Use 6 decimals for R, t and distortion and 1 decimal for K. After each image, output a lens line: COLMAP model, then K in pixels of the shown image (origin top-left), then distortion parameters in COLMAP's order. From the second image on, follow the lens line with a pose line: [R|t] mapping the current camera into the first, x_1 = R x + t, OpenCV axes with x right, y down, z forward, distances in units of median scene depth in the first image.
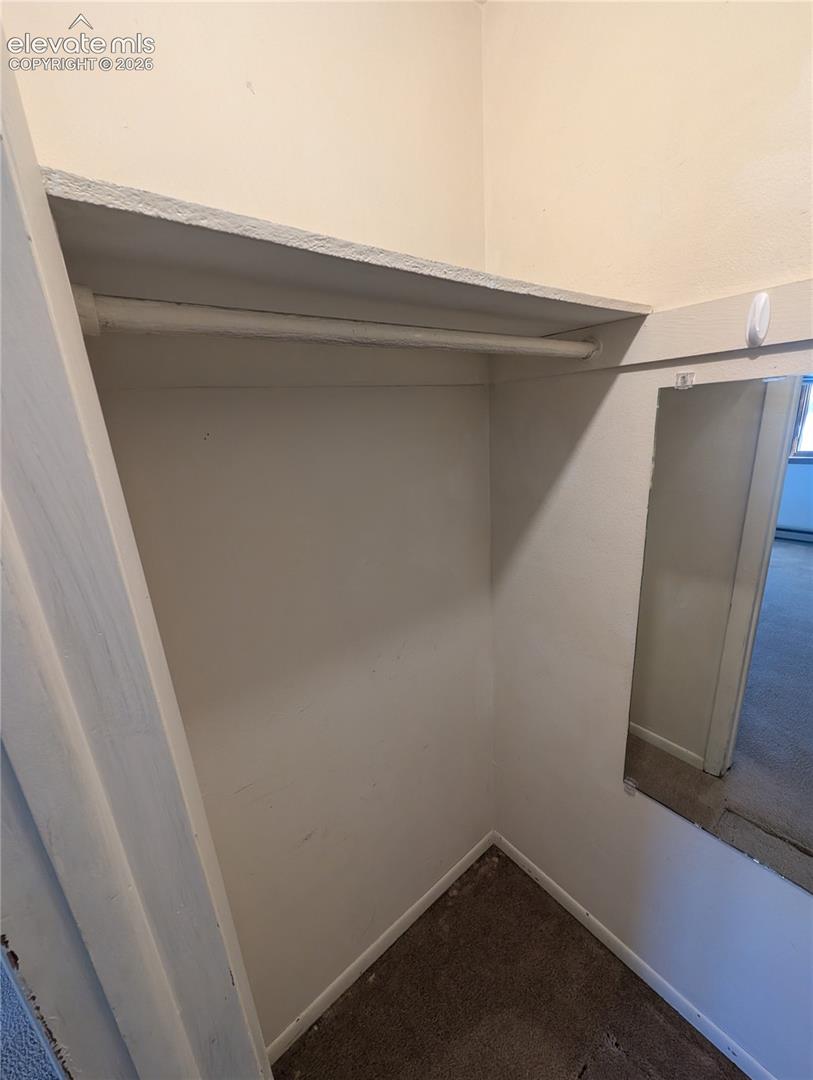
lens RADIAL K [[413.9, 0, 406.5], [0, 413.9, 540.0], [0, 0, 1]] dist [0.000027, -0.000117]
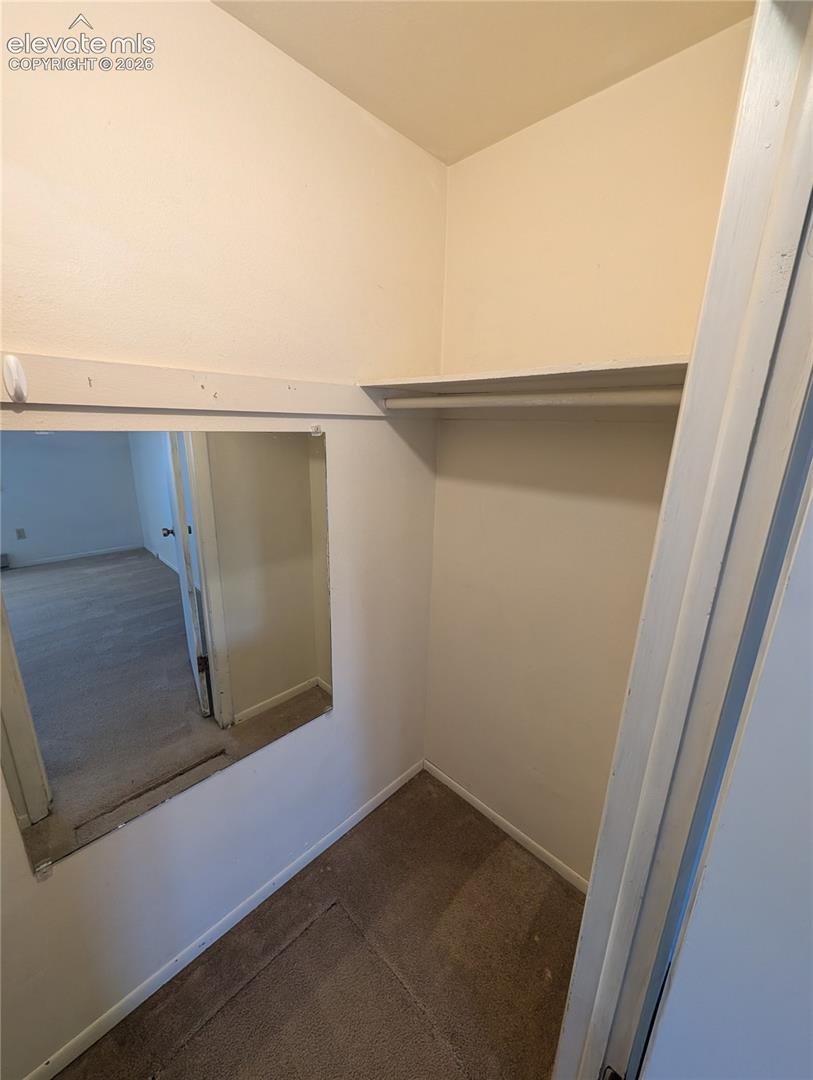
lens RADIAL K [[413.9, 0, 406.5], [0, 413.9, 540.0], [0, 0, 1]] dist [0.000027, -0.000117]
pose [[-0.124122, -0.200873, 0.971722, -0.421664], [0.260078, 0.938472, 0.227221, -0.100659], [-0.957577, 0.280927, -0.064242, 0.177785]]
